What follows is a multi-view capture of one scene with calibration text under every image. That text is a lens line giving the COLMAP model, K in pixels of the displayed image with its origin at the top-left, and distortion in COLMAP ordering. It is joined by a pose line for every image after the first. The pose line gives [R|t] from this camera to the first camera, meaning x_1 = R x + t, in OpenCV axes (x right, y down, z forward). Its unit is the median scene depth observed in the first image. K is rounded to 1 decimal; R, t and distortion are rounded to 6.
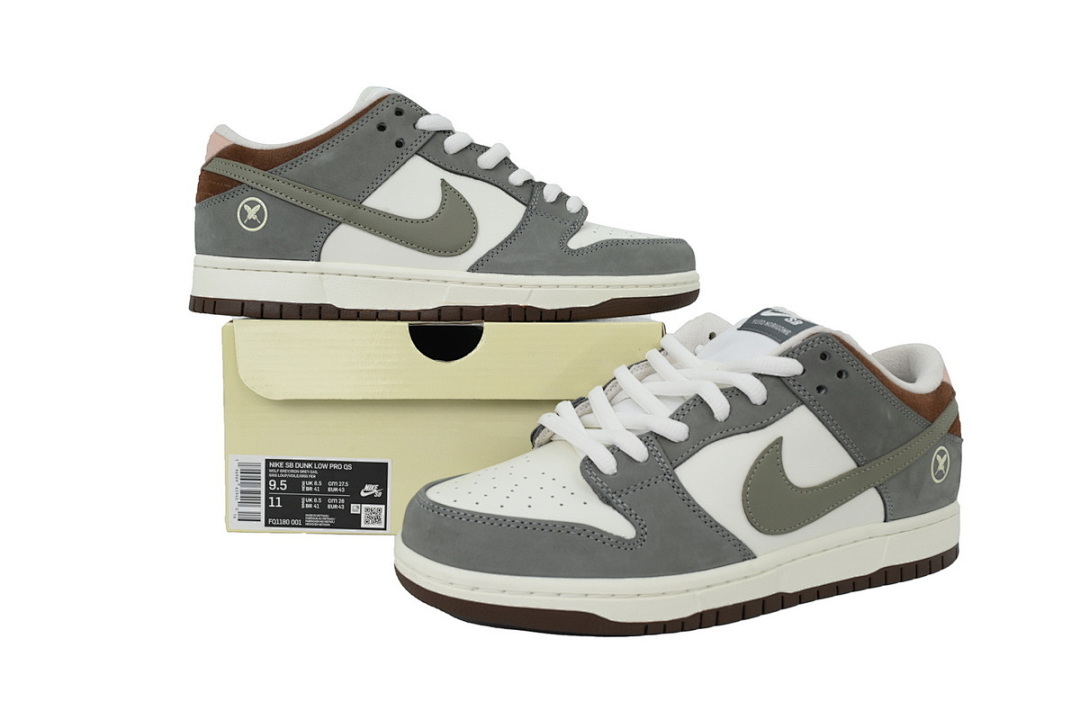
lens RADIAL K [[849.9, 0, 540.0], [0, 849.9, 360.0], [0, 0, 1]] dist [-0.003521, -0.001236]
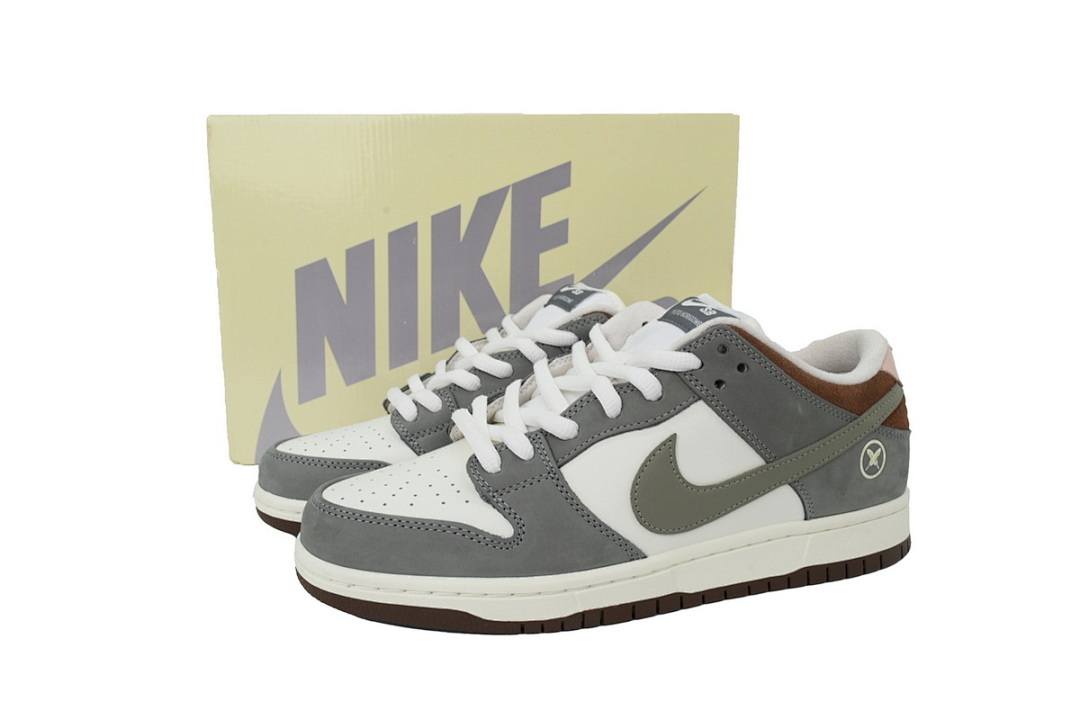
lens RADIAL K [[849.9, 0, 540.0], [0, 849.9, 360.0], [0, 0, 1]] dist [-0.003521, -0.001236]
pose [[0.990770, -0.015891, -0.134620, 0.259654], [0.020267, 0.999308, 0.031199, -0.026623], [0.134031, -0.033639, 0.990406, 0.021428]]
